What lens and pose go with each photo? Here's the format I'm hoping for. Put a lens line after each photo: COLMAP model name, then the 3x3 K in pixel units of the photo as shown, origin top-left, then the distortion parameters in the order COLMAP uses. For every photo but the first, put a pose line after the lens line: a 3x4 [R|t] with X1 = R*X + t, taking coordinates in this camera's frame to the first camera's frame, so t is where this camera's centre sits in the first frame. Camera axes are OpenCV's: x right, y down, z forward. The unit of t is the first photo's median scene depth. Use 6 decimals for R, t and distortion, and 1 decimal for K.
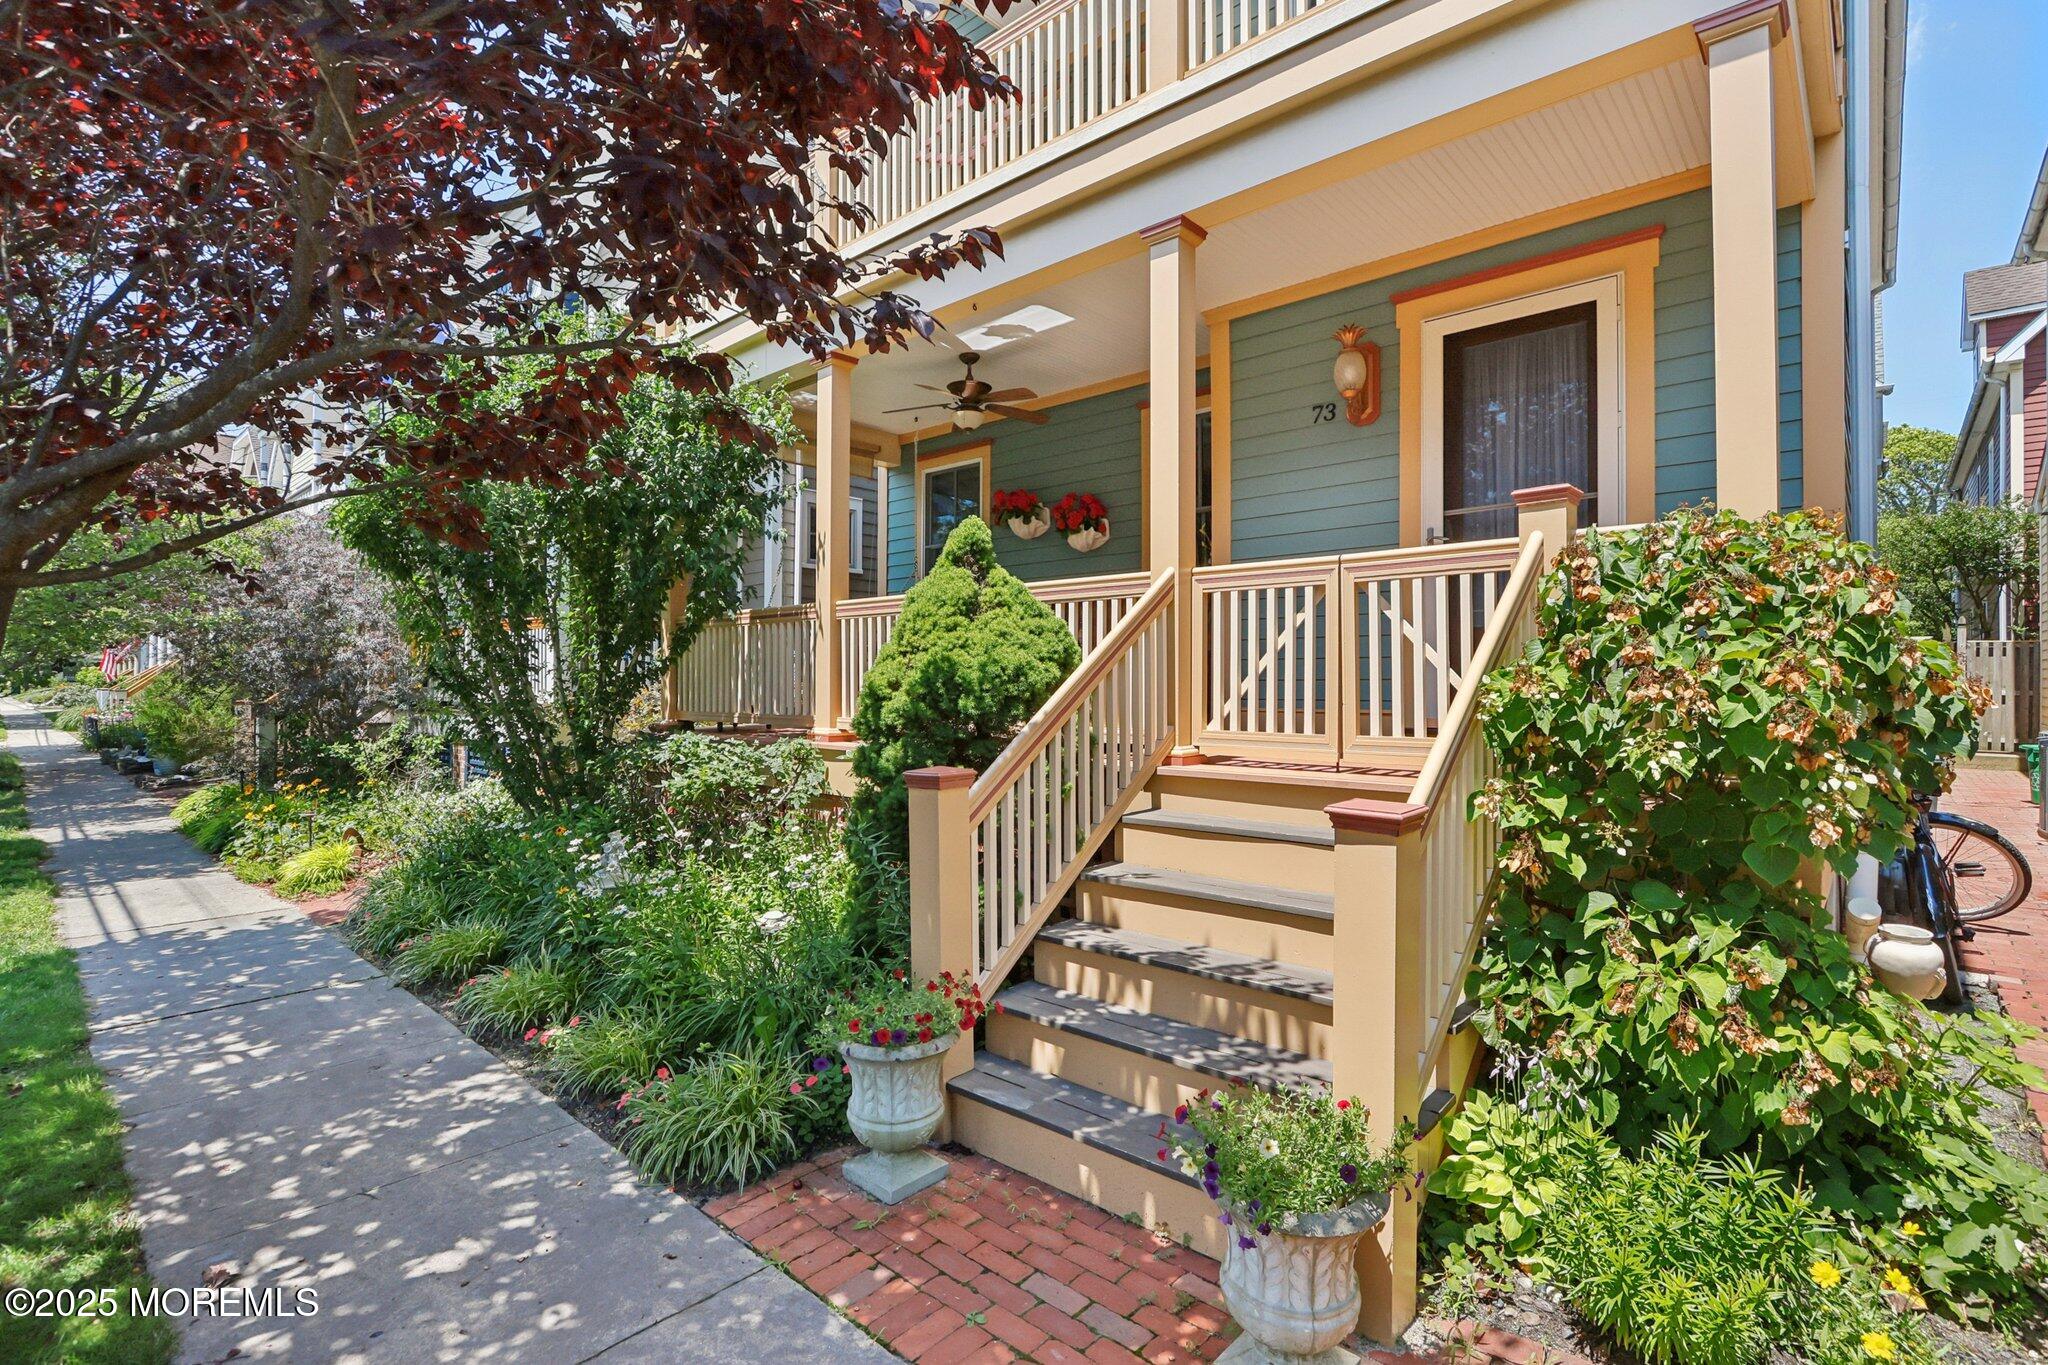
lens RADIAL K [[948.3, 0, 1019.7], [0, 948.3, 678.9], [0, 0, 1]] dist [-0.002197, 0.000229]
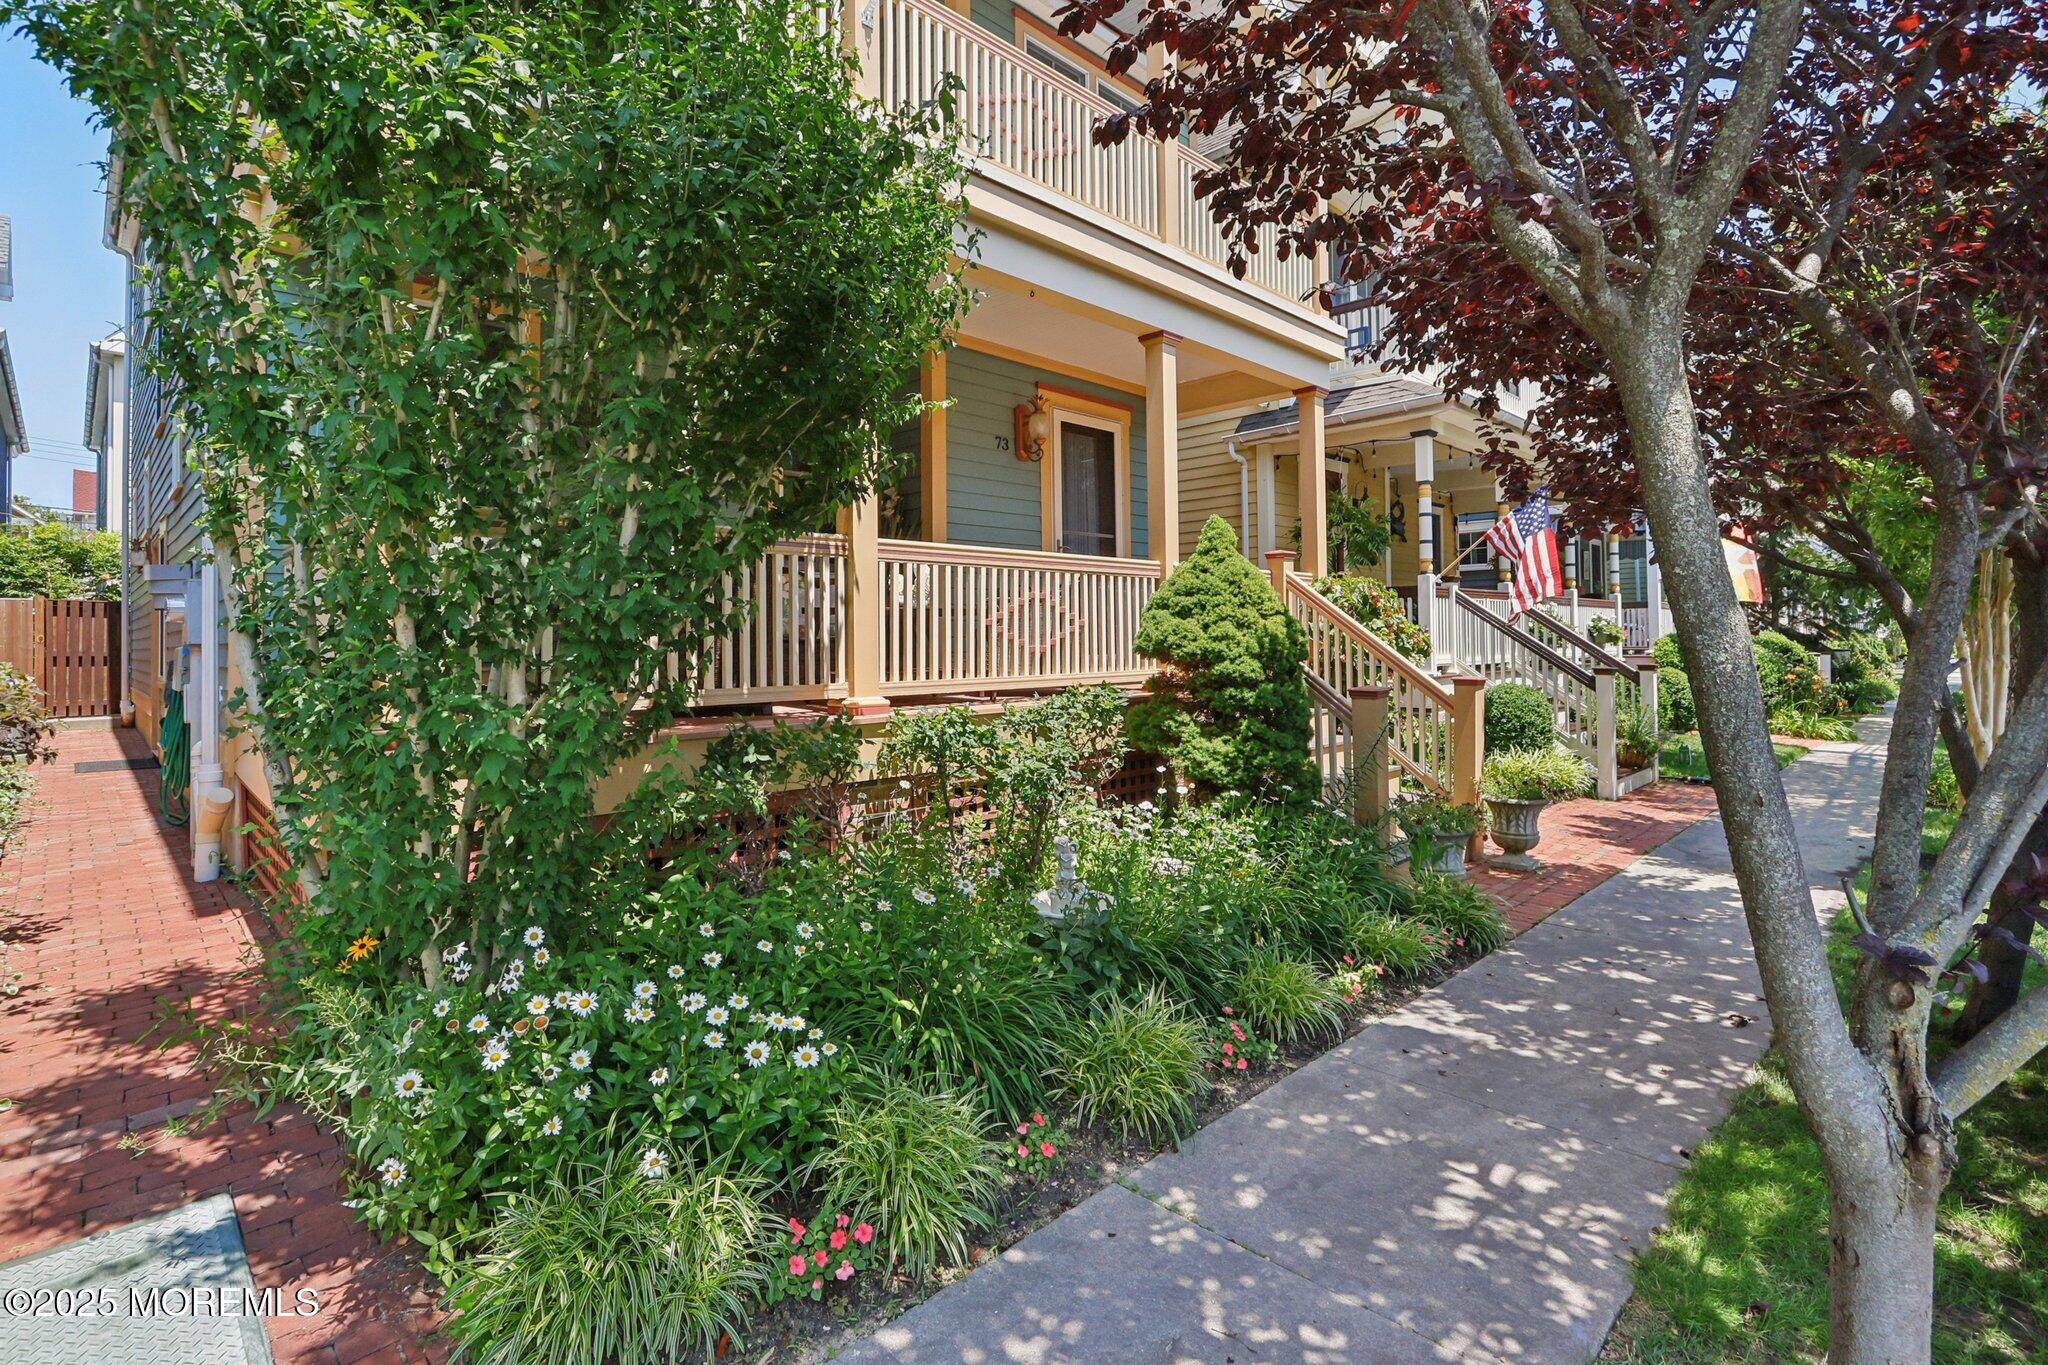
lens RADIAL K [[948.3, 0, 1019.8], [0, 948.3, 678.0], [0, 0, 1]] dist [-0.002197, 0.000229]
pose [[0.052453, -0.034701, 0.998020, -1.557663], [0.002412, 0.999398, 0.034622, 0.015270], [-0.998620, 0.000591, 0.052506, 1.339875]]
